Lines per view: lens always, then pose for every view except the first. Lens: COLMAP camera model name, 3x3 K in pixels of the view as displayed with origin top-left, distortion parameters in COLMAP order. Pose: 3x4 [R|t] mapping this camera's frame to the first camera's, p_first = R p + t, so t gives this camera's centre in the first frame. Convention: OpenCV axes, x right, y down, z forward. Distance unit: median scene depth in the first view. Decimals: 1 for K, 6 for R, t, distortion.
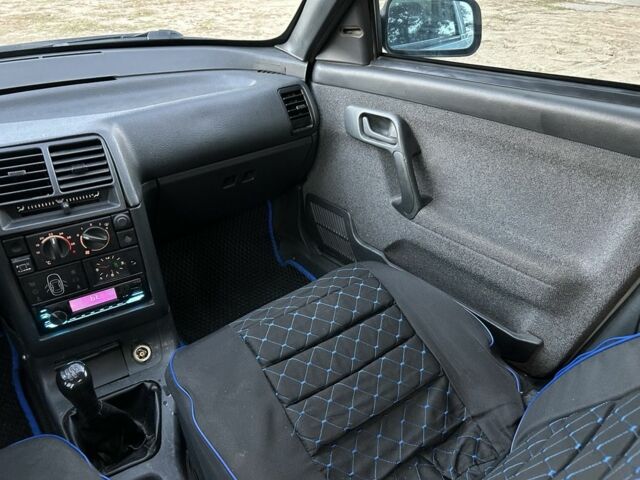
lens RADIAL K [[465.8, 0, 320.5], [0, 465.8, 239.7], [0, 0, 1]] dist [0.002812, -0.007362]
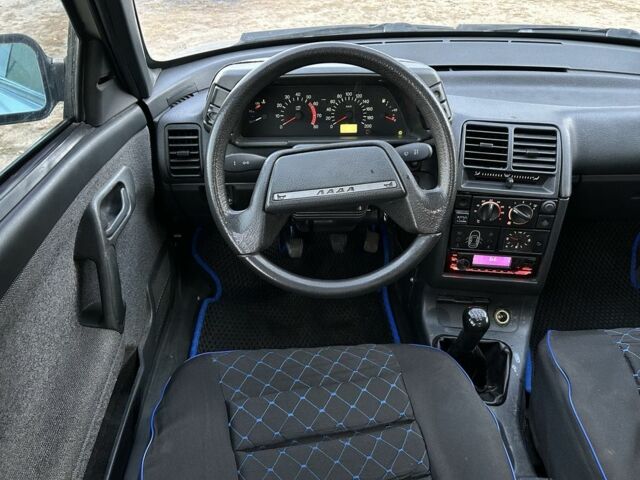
lens RADIAL K [[465.8, 0, 319.7], [0, 465.8, 240.1], [0, 0, 1]] dist [0.002812, -0.007362]
pose [[0.794854, 0.358274, -0.489742, -0.286413], [-0.319255, 0.933267, 0.164585, 0.026236], [0.516026, 0.025532, 0.856192, -0.245455]]
